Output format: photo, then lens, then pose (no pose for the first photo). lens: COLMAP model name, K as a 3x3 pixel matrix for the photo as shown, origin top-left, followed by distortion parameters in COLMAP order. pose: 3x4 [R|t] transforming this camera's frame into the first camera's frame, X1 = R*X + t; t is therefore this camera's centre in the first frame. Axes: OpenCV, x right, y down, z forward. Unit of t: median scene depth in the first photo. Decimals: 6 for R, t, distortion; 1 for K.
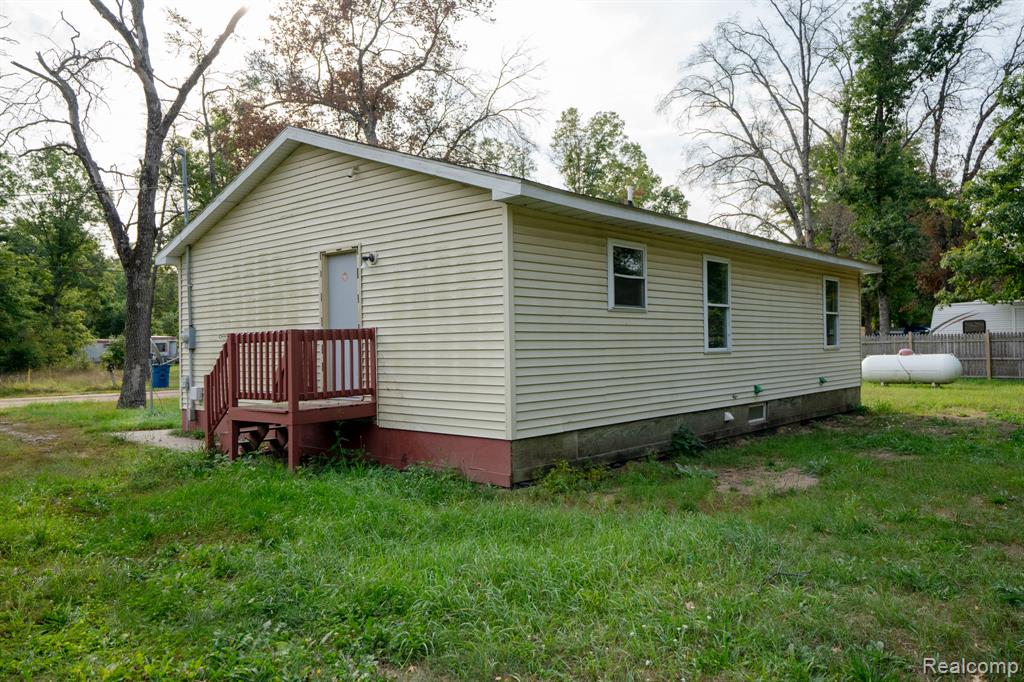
lens RADIAL K [[751.6, 0, 512.0], [0, 751.6, 341.0], [0, 0, 1]] dist [0.004792, 0.003068]
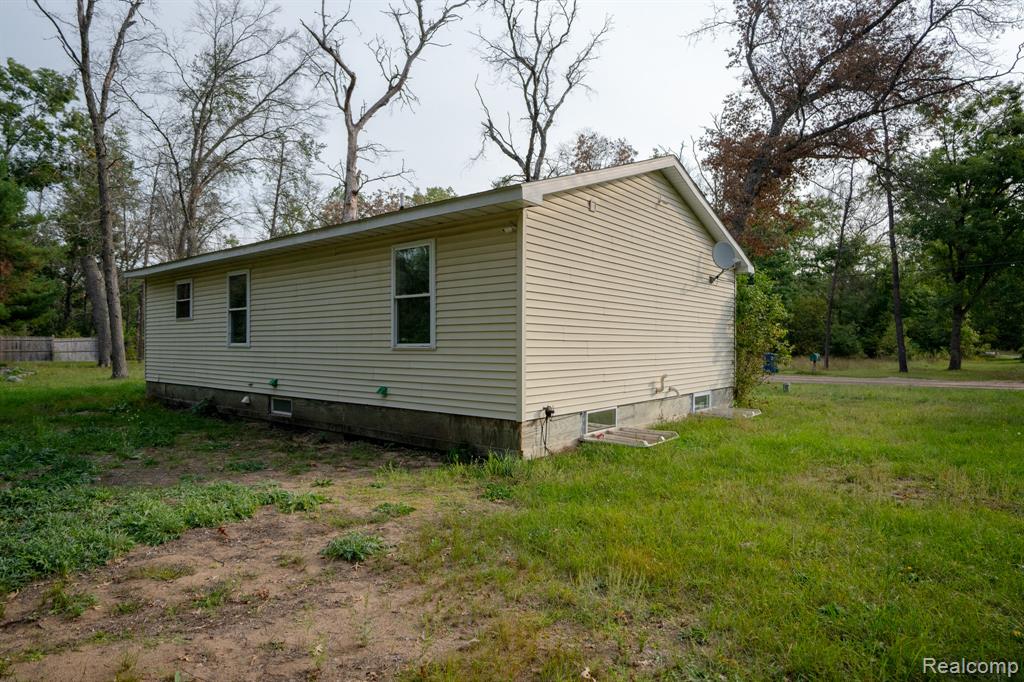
lens RADIAL K [[580.1, 0, 522.4], [0, 580.1, 342.8], [0, 0, 1]] dist [-0.004947, 0.000410]
pose [[0.048840, 0.024693, -0.998501, 1.252716], [0.014738, 0.999568, 0.025440, -0.008993], [0.998698, -0.015959, 0.048455, 1.414369]]
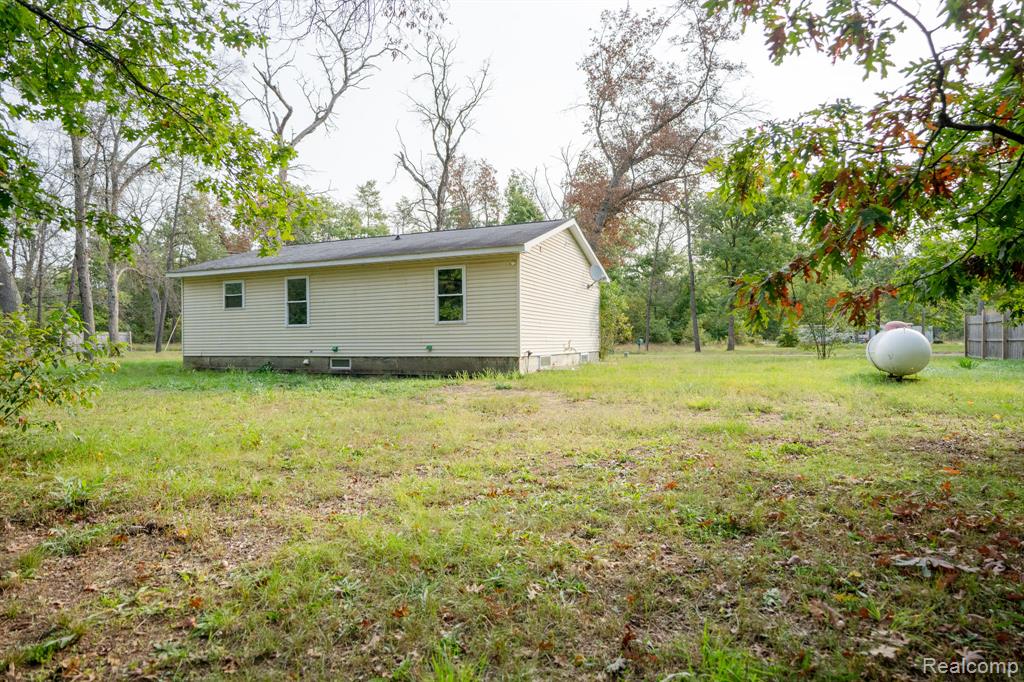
lens RADIAL K [[580.1, 0, 522.4], [0, 580.1, 342.8], [0, 0, 1]] dist [-0.004947, 0.000410]
pose [[0.320561, 0.027007, -0.946843, 1.817133], [0.017282, 0.999260, 0.034354, 0.015054], [0.947070, -0.027376, 0.319857, 1.057882]]
